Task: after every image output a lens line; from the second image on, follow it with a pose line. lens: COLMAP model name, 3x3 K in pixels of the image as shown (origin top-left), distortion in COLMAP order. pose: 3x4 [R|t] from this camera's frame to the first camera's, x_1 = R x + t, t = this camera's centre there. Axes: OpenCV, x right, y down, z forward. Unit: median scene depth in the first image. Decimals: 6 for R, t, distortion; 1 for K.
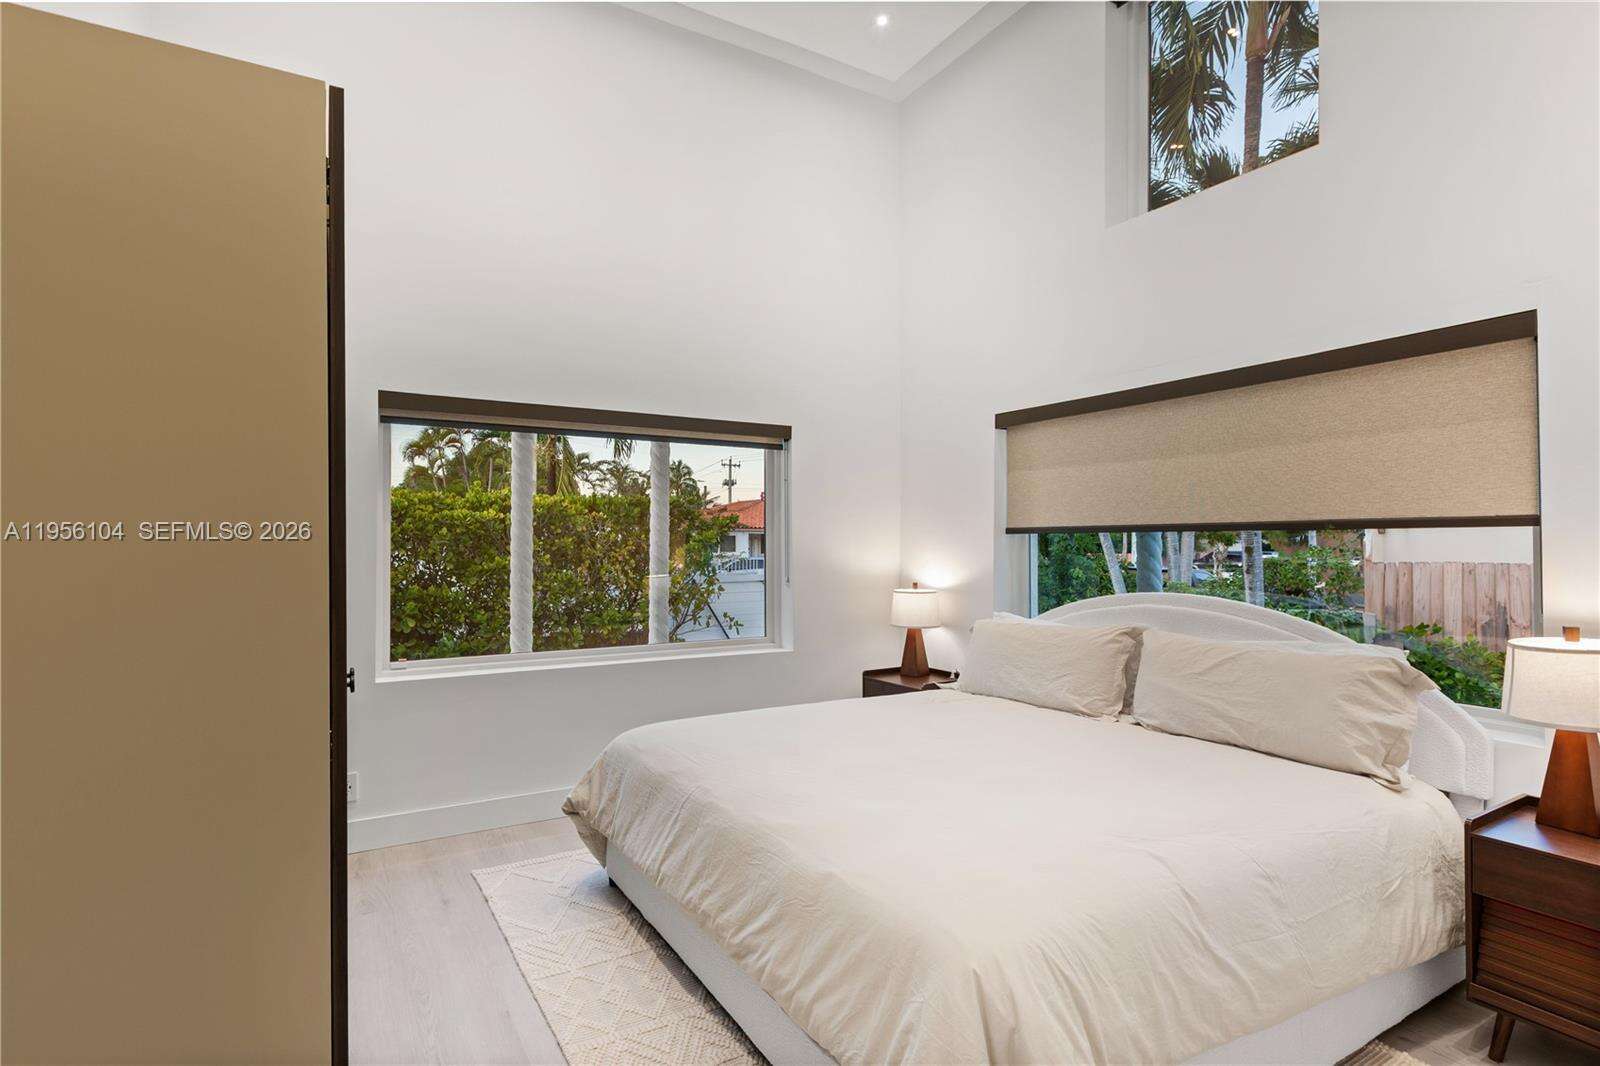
lens RADIAL K [[772.4, 0, 795.9], [0, 772.4, 535.5], [0, 0, 1]] dist [0.000218, -0.000023]
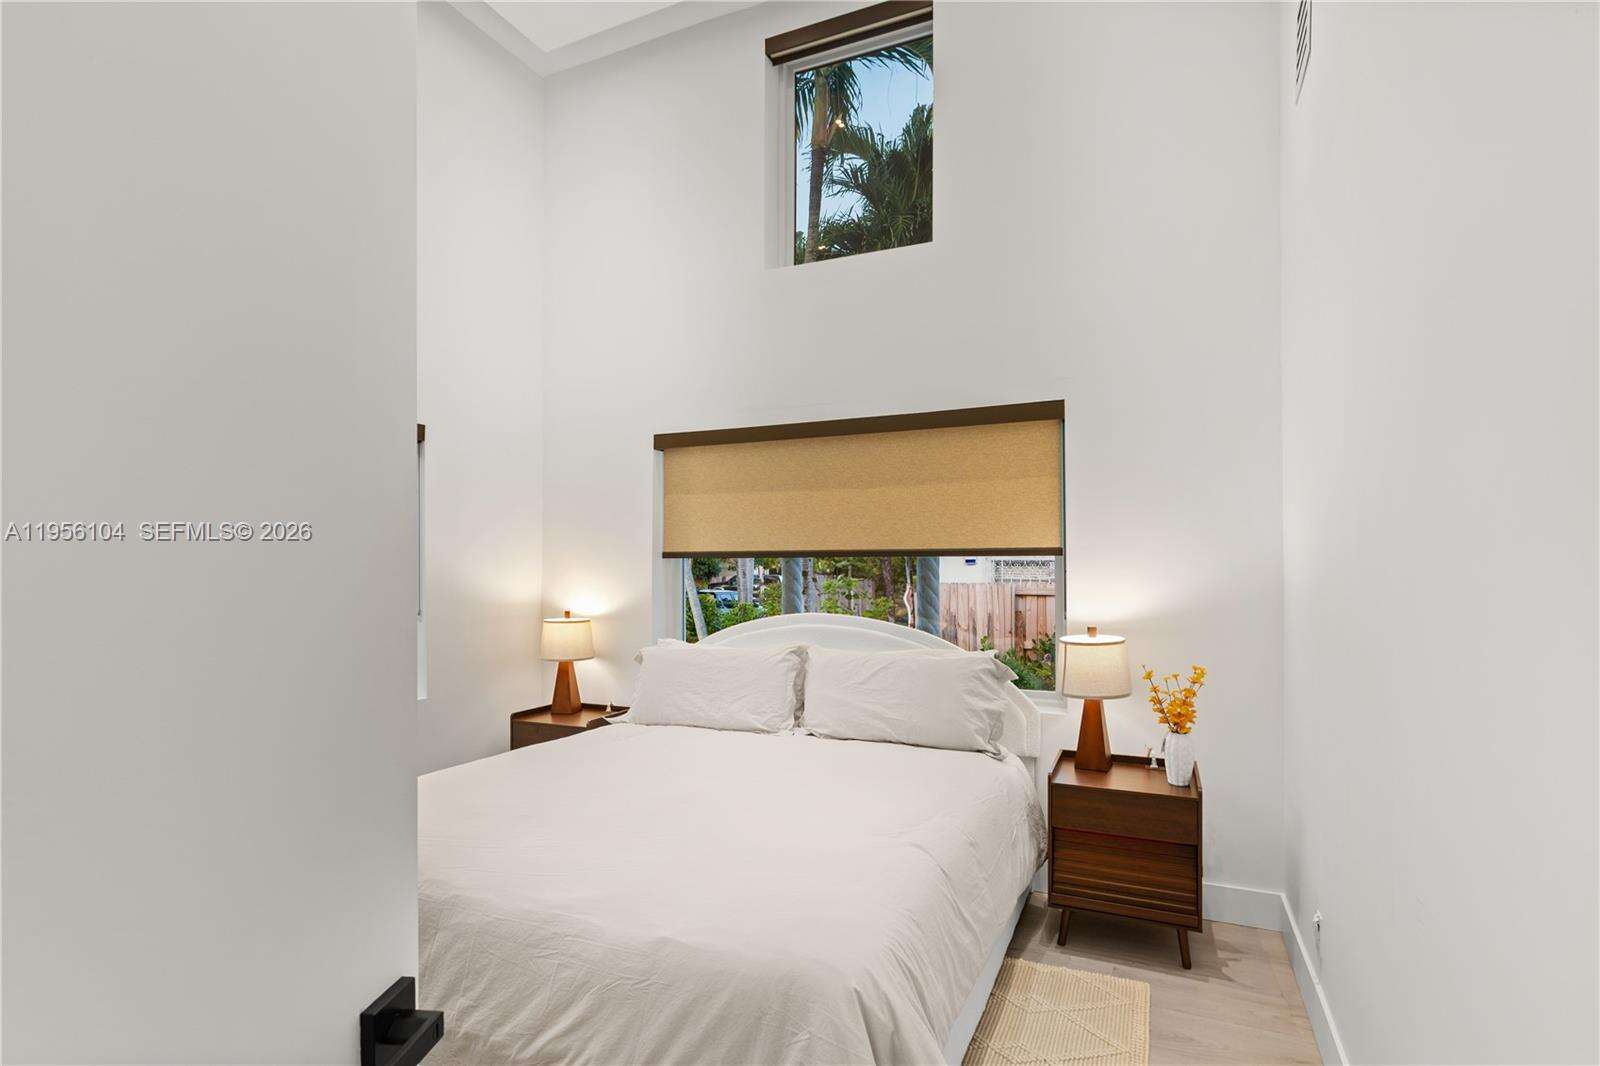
lens RADIAL K [[793.6, 0, 816.2], [0, 793.6, 563.5], [0, 0, 1]] dist [-0.011659, 0.000697]
pose [[0.805912, 0.004712, 0.592017, -0.215667], [-0.007281, 0.999972, 0.001952, 0.001873], [-0.591991, -0.005883, 0.805923, 0.100199]]
